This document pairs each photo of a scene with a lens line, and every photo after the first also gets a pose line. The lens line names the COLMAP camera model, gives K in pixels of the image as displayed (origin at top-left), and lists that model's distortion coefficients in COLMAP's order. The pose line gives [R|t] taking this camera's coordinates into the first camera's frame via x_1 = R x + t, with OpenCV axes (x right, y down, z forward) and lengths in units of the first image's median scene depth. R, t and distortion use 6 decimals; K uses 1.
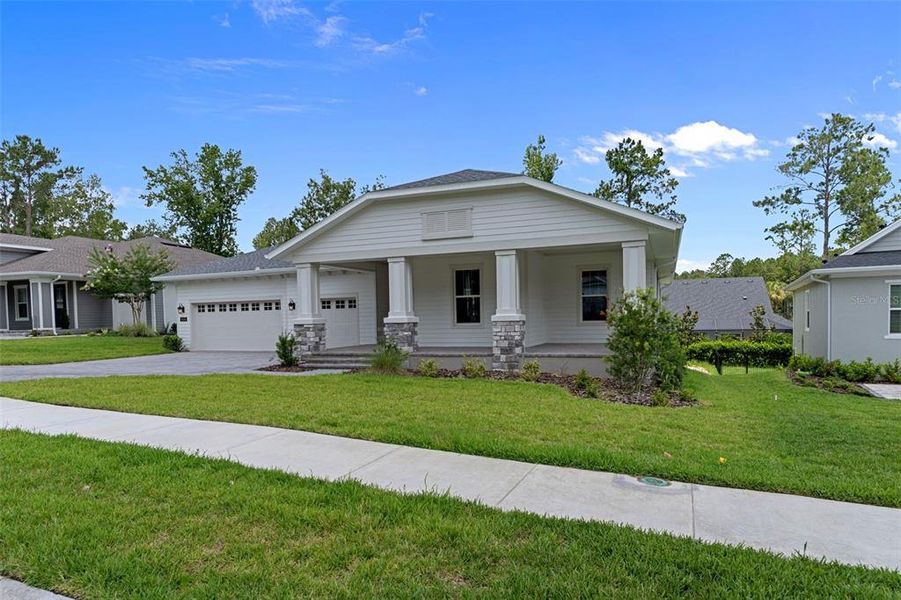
lens RADIAL K [[550.2, 0, 454.7], [0, 550.2, 333.3], [0, 0, 1]] dist [-0.001798, -0.000233]
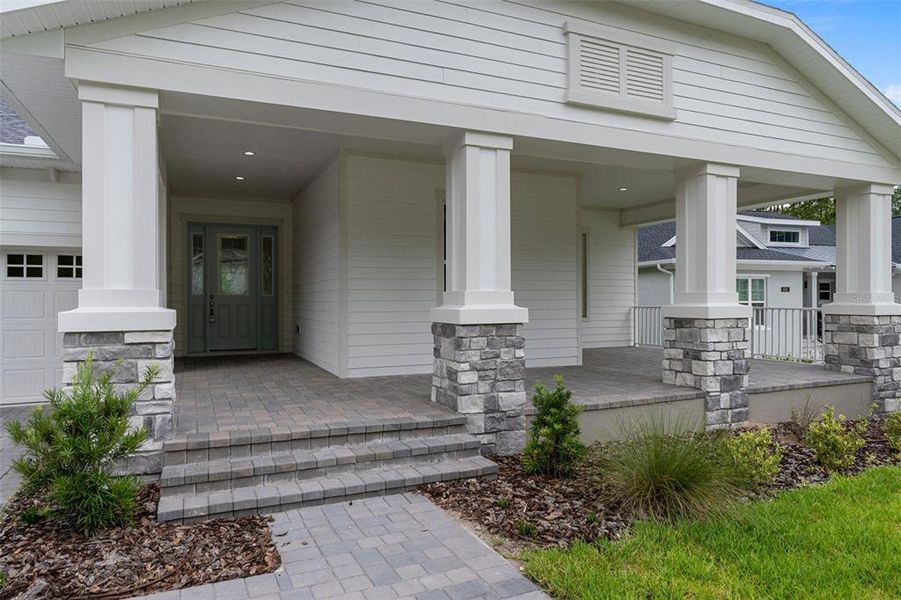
lens RADIAL K [[567.6, 0, 446.8], [0, 567.6, 299.2], [0, 0, 1]] dist [-0.004840, 0.000606]
pose [[0.706777, 0.019150, 0.707177, -0.294783], [0.009719, 0.999276, -0.036773, -0.016656], [-0.707370, 0.032863, 0.706080, 0.601667]]
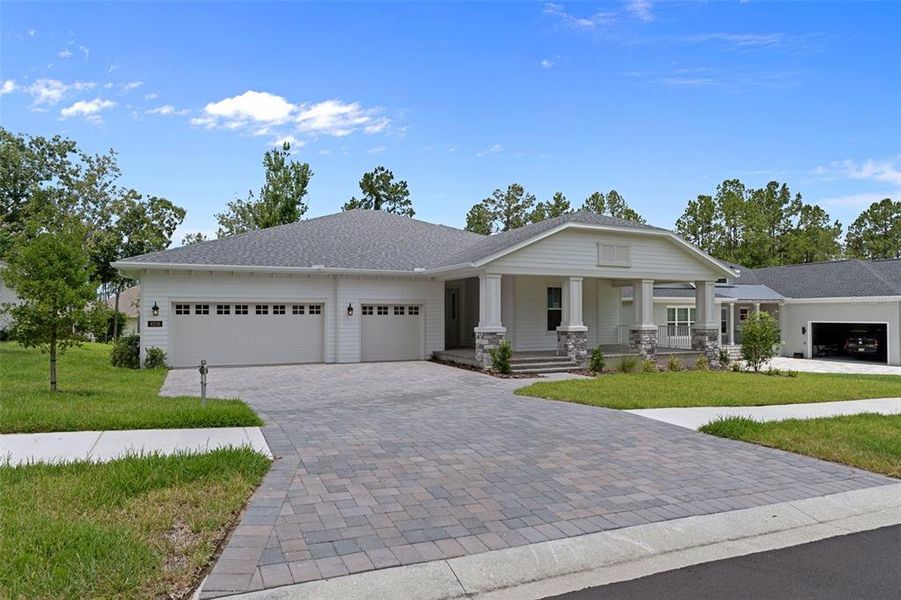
lens RADIAL K [[536.6, 0, 452.7], [0, 536.6, 313.3], [0, 0, 1]] dist [-0.001997, 0.001208]
pose [[0.700137, 0.022892, 0.713642, -0.881724], [0.007697, 0.999186, -0.039602, -0.010751], [-0.713967, 0.033220, 0.699391, 0.295349]]
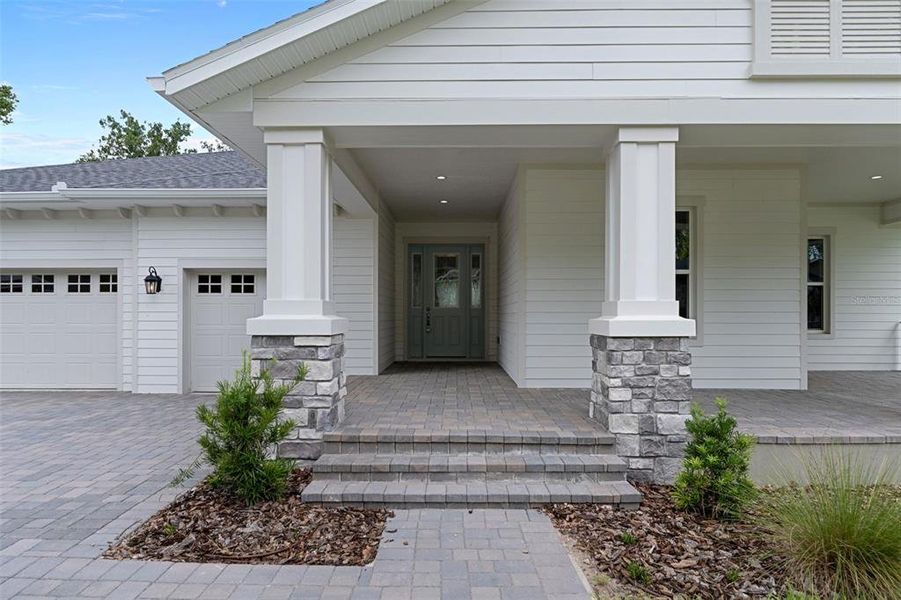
lens RADIAL K [[536.6, 0, 452.7], [0, 536.6, 313.3], [0, 0, 1]] dist [-0.001997, 0.001208]
pose [[0.936049, 0.022418, 0.351155, -0.247497], [-0.009925, 0.999254, -0.037334, -0.015241], [-0.351730, 0.031461, 0.935573, 0.591095]]
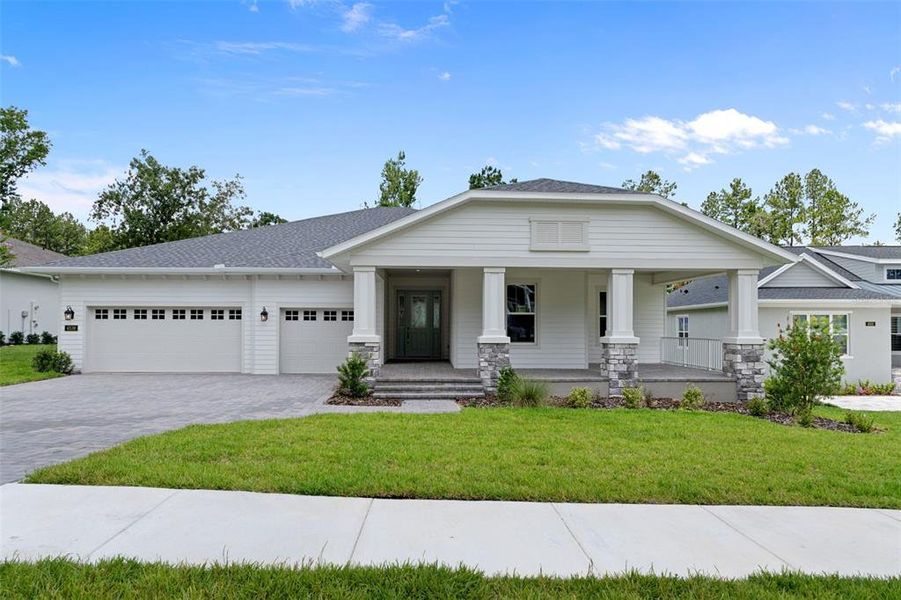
lens RADIAL K [[536.6, 0, 452.7], [0, 536.6, 313.3], [0, 0, 1]] dist [-0.001997, 0.001208]
pose [[0.914235, 0.034083, 0.403749, -0.395478], [-0.011664, 0.998257, -0.057857, -0.012581], [-0.405017, 0.048186, 0.913039, 0.202803]]
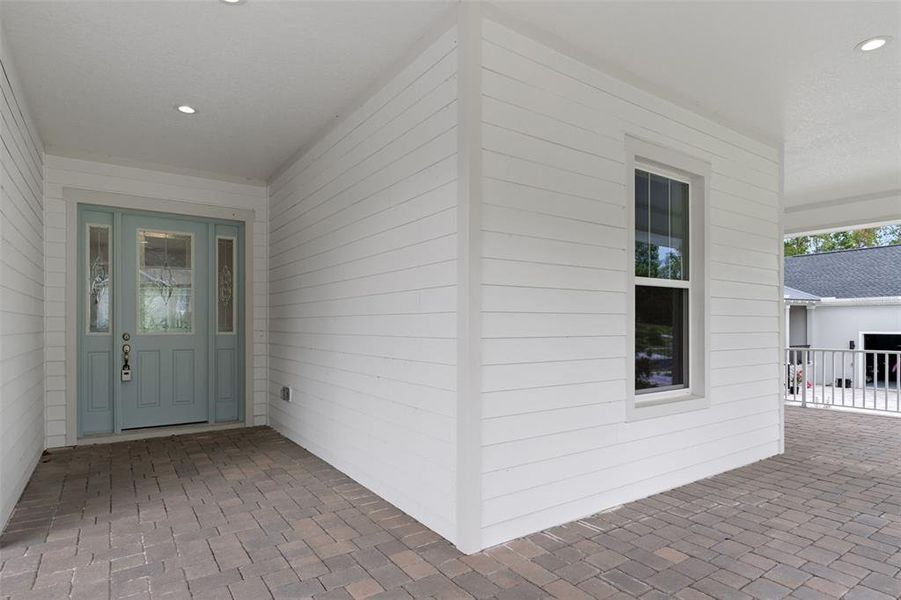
lens RADIAL K [[489.8, 0, 449.2], [0, 489.8, 324.5], [0, 0, 1]] dist [-0.003550, -0.001472]
pose [[0.565014, 0.020817, 0.824819, -0.188998], [0.011767, 0.999377, -0.033283, -0.037545], [-0.824998, 0.028511, 0.564416, 0.850896]]
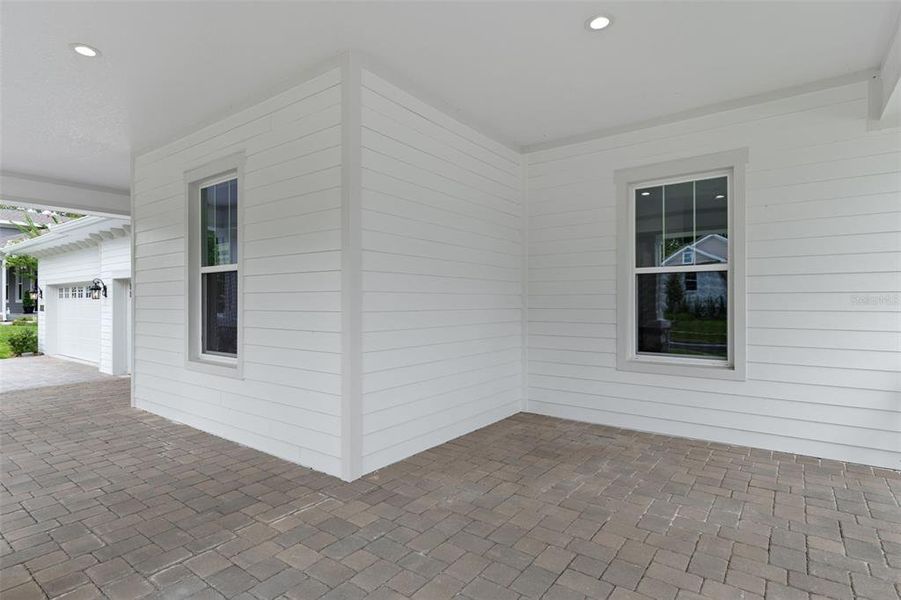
lens RADIAL K [[468.5, 0, 445.4], [0, 468.5, 299.0], [0, 0, 1]] dist [0.007814, -0.000515]
pose [[0.961511, 0.019308, -0.274088, 0.195957], [-0.028227, 0.999191, -0.028634, -0.041143], [0.273313, 0.035269, 0.961278, 0.696040]]
